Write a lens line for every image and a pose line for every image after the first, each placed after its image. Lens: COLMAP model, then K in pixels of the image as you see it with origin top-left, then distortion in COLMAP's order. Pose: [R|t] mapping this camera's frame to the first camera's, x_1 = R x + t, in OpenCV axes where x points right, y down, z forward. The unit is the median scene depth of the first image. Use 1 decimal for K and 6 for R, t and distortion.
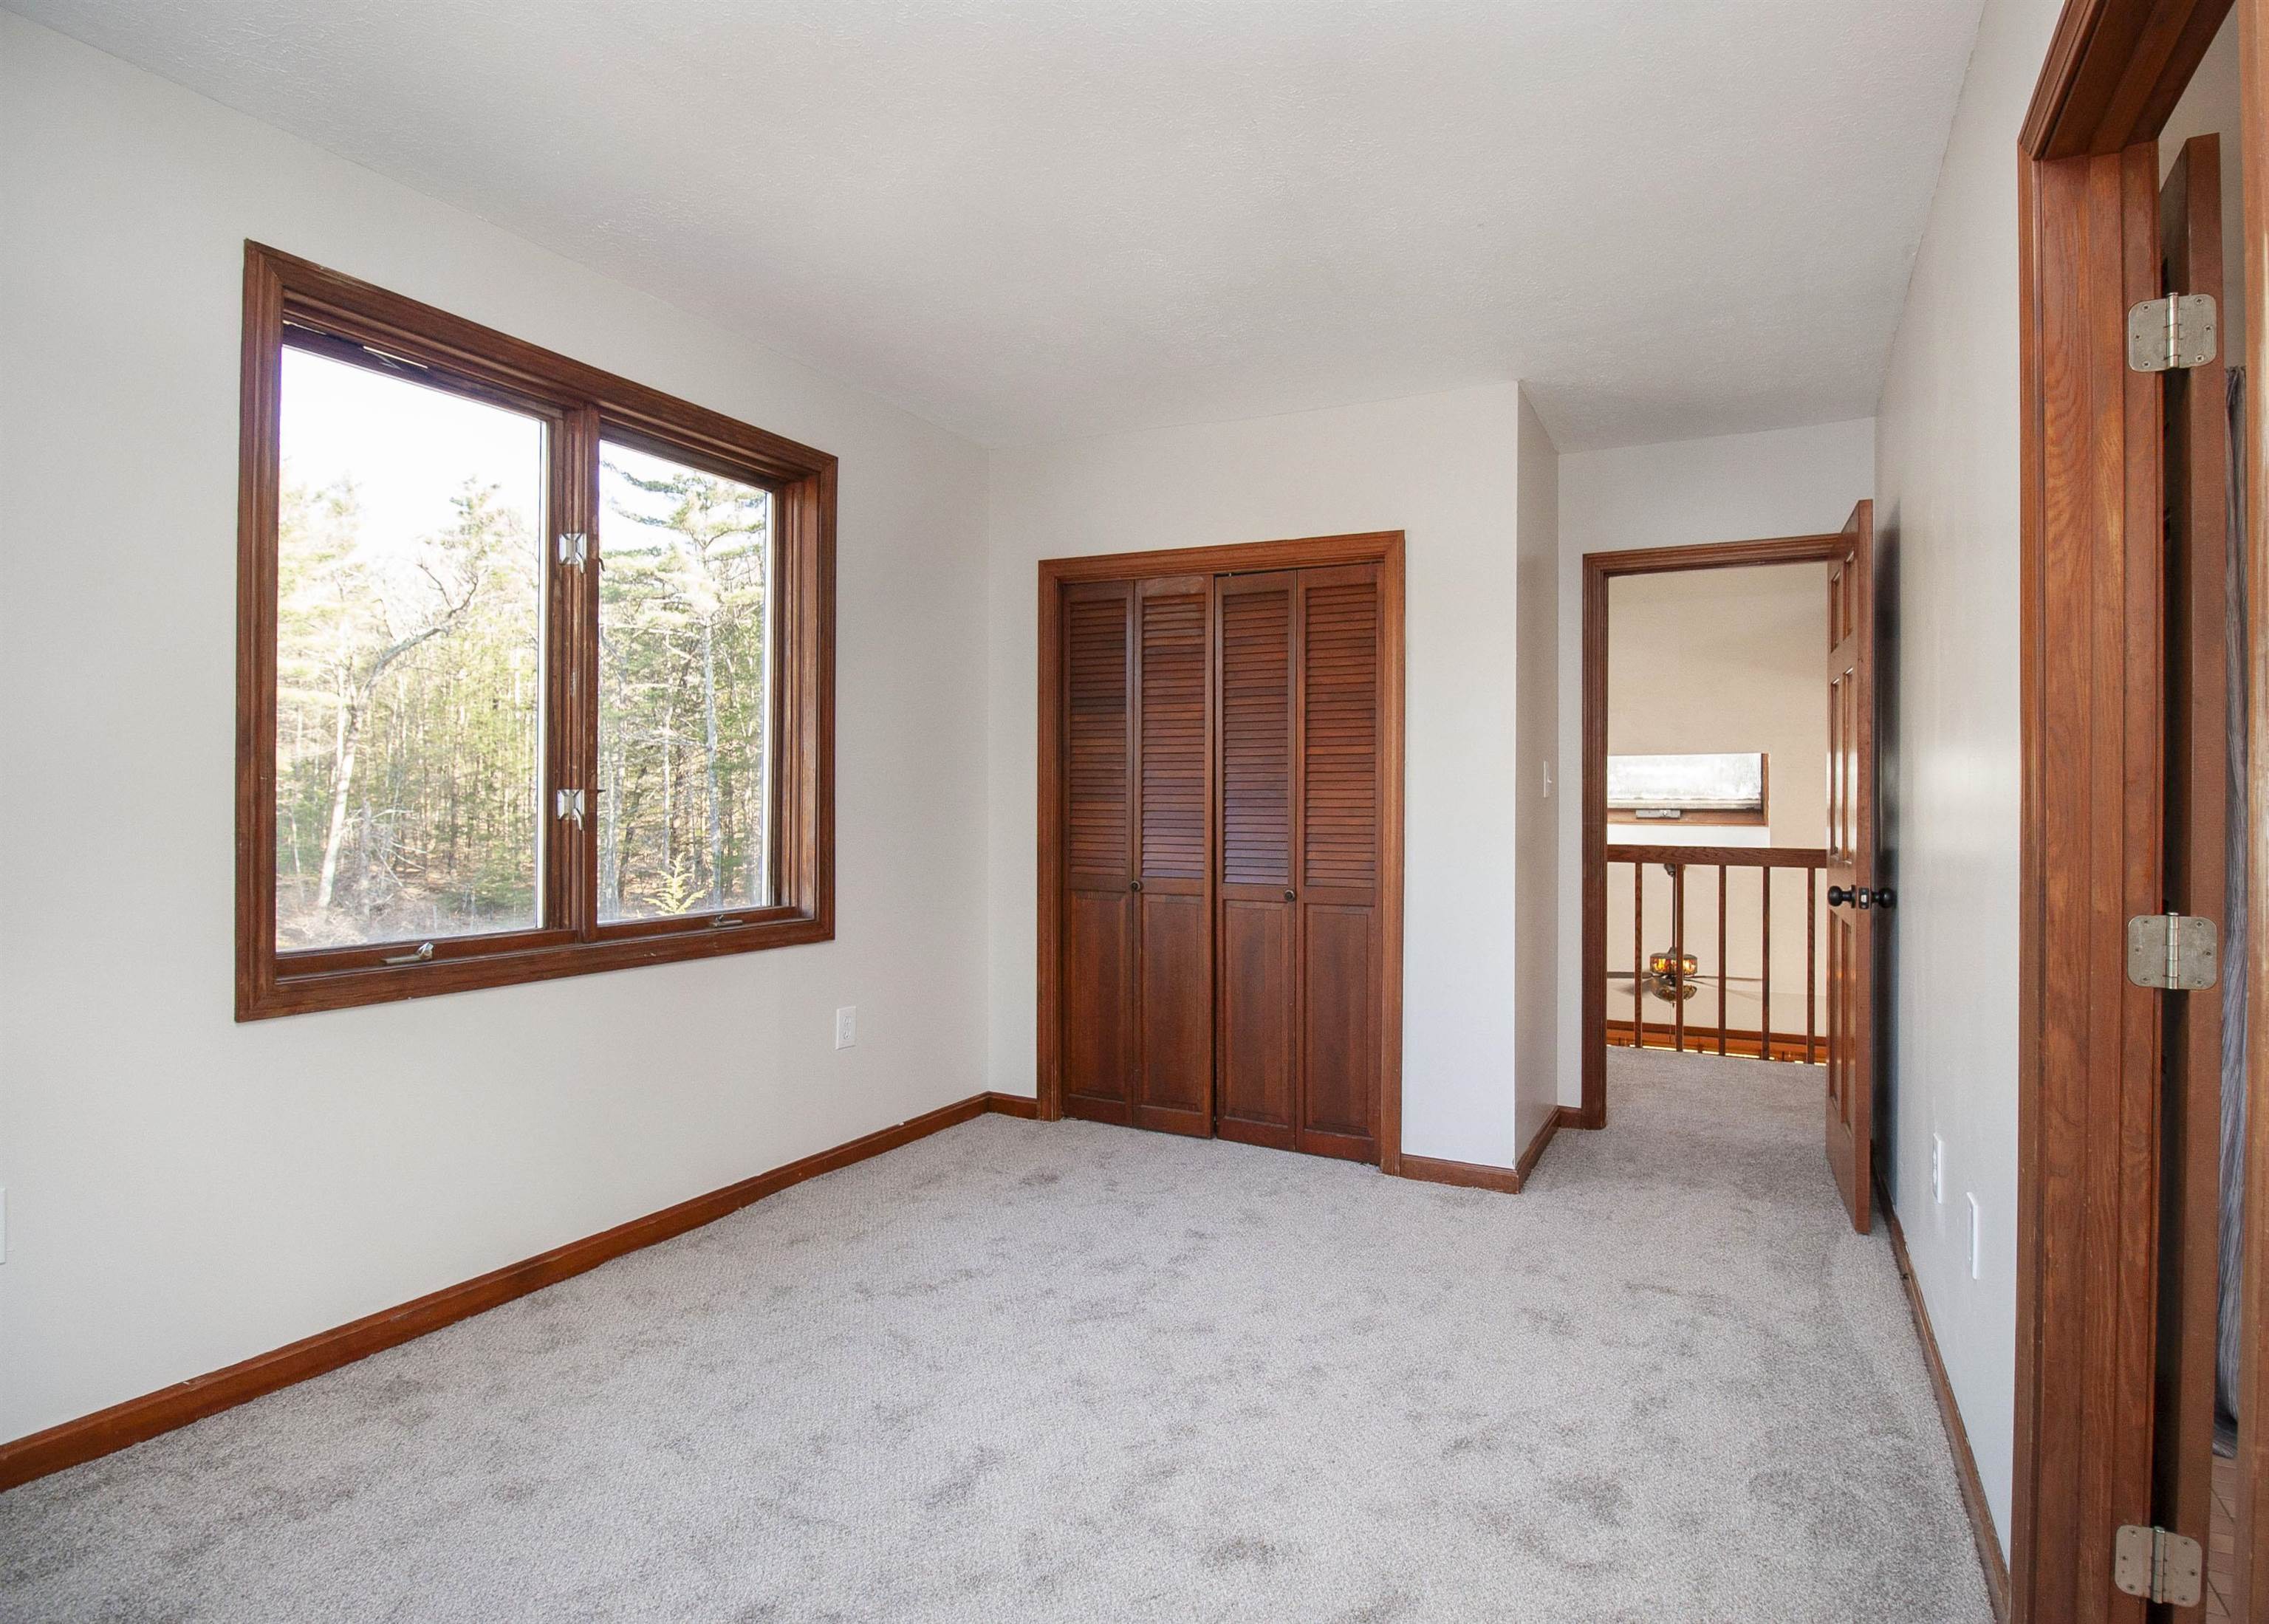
lens RADIAL K [[1157.3, 0, 1101.3], [0, 1157.3, 807.1], [0, 0, 1]] dist [-0.011627, -0.005611]
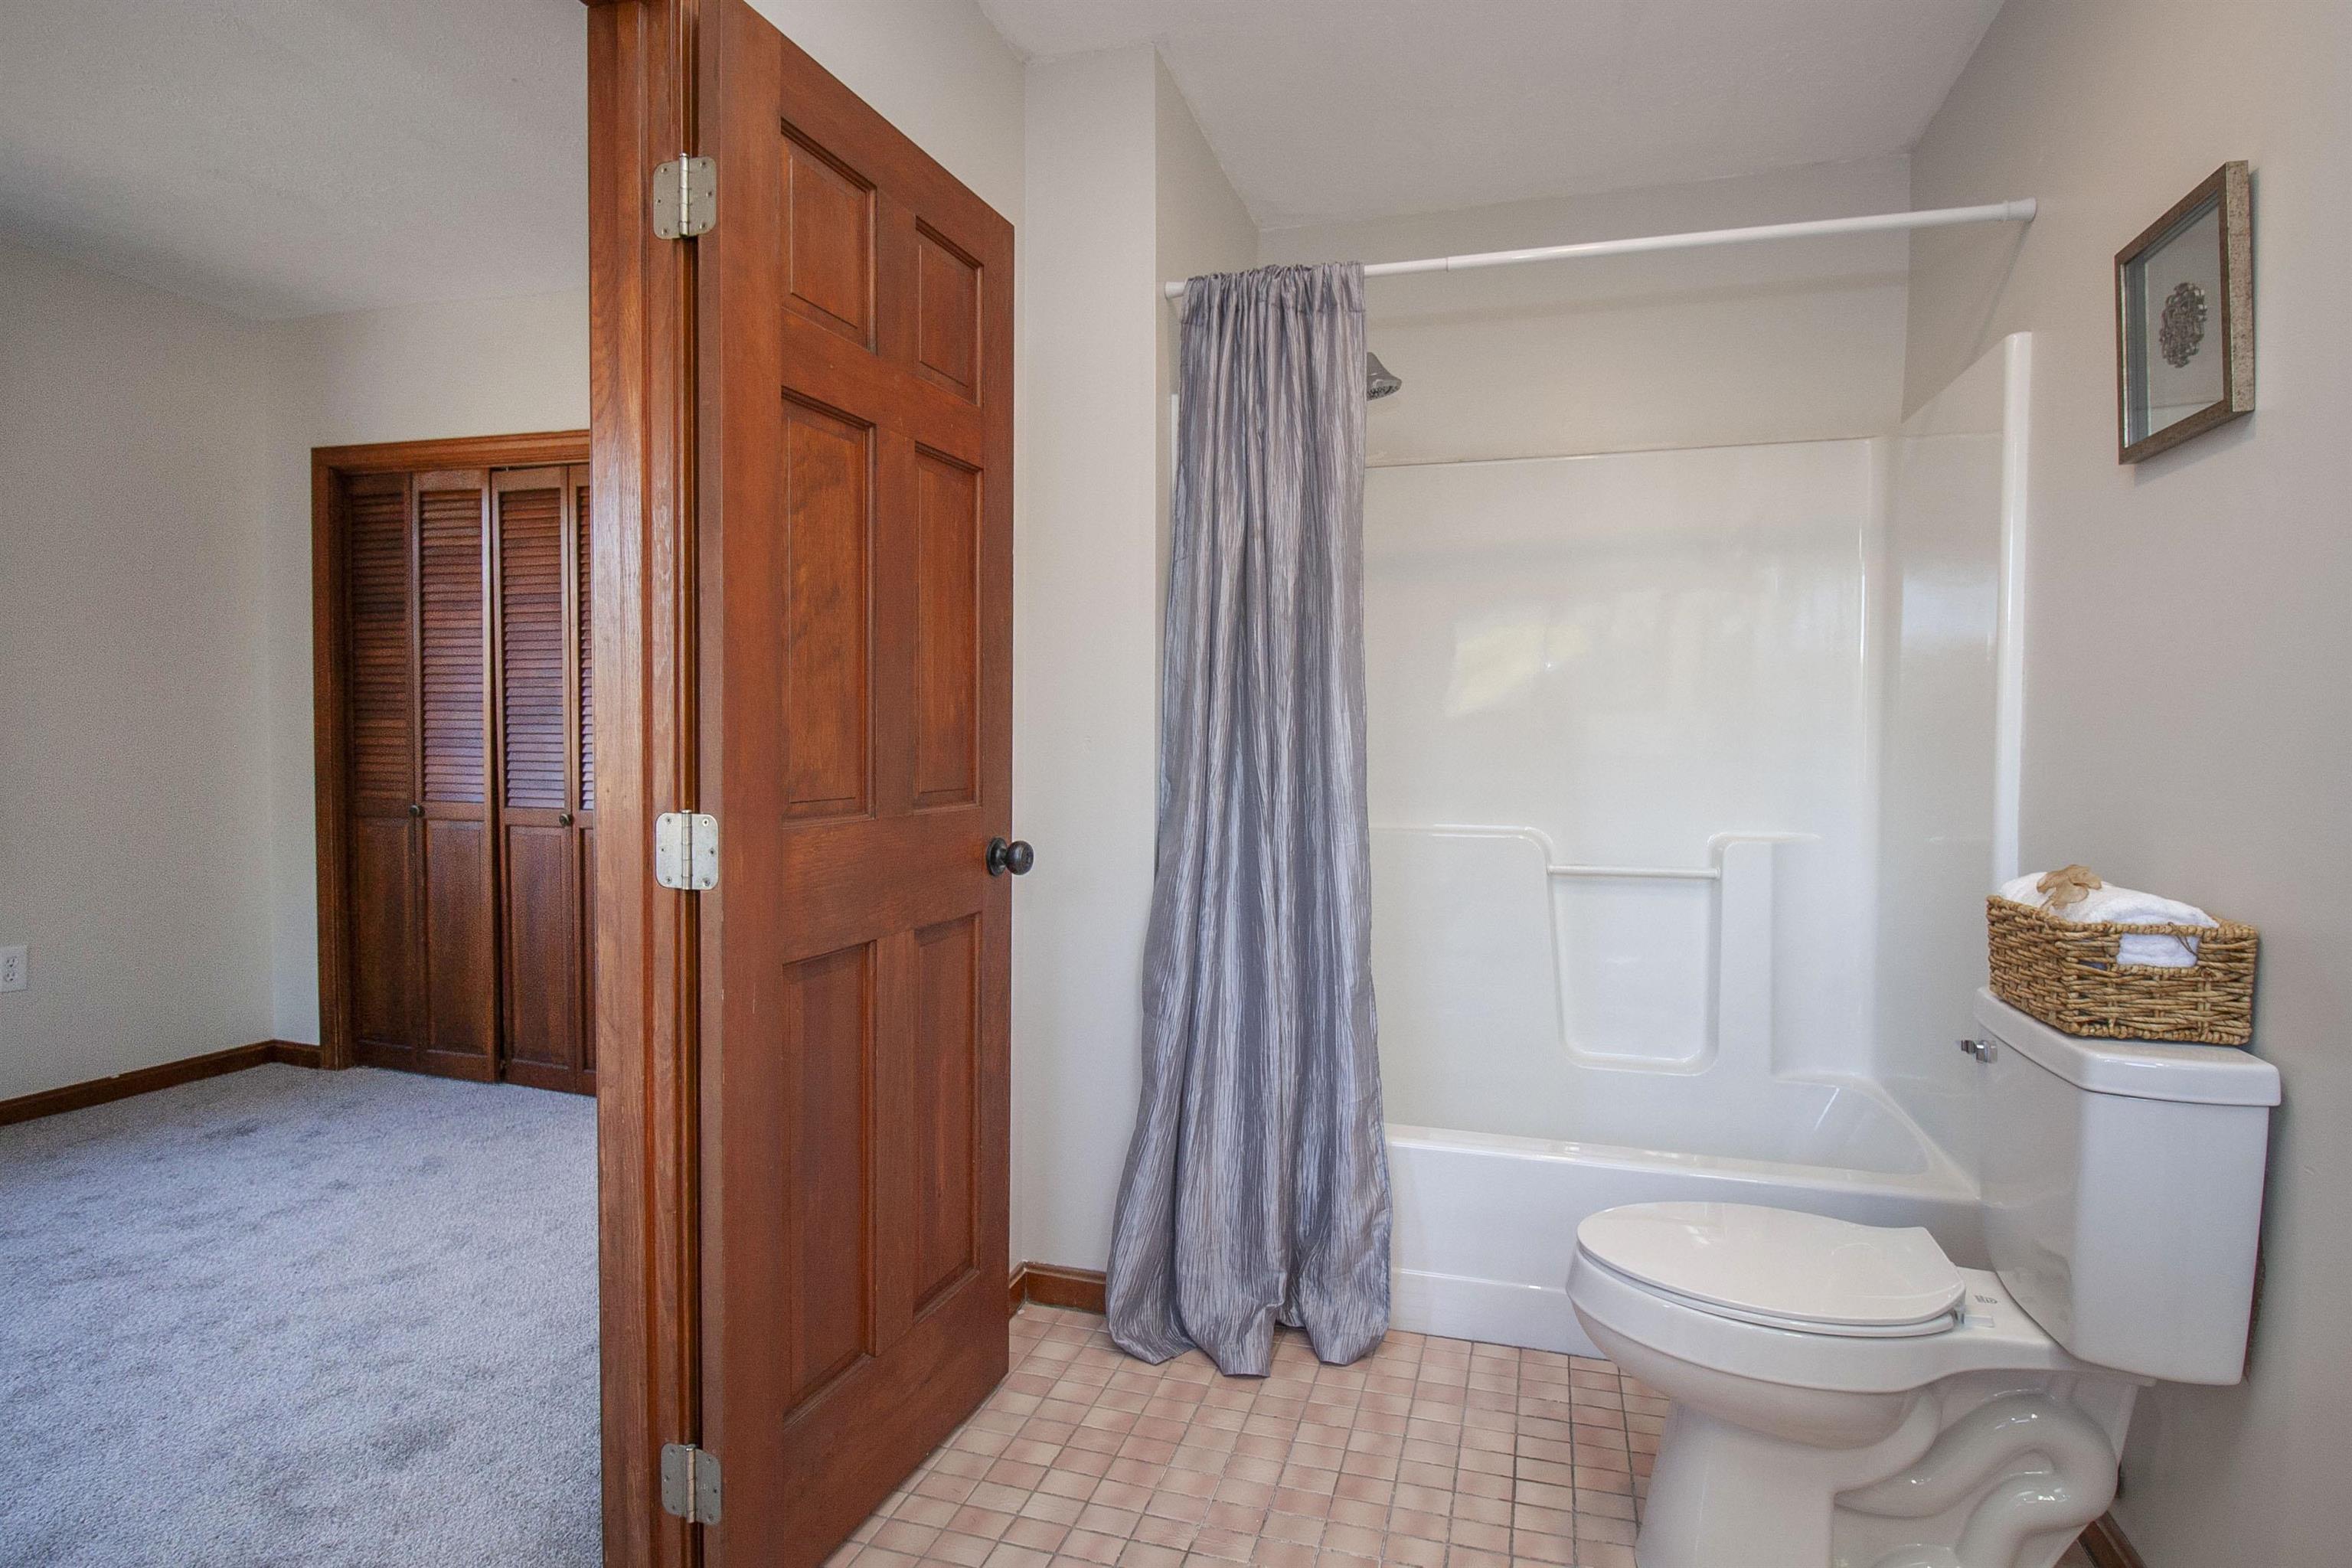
lens RADIAL K [[1193.8, 0, 1176.0], [0, 1193.8, 784.0], [0, 0, 1]] dist [-0.002800, -0.019786]
pose [[0.985261, 0.002555, 0.171040, 0.472562], [-0.007767, 0.999525, 0.029808, 0.015032], [-0.170882, -0.030697, 0.984813, -0.023381]]
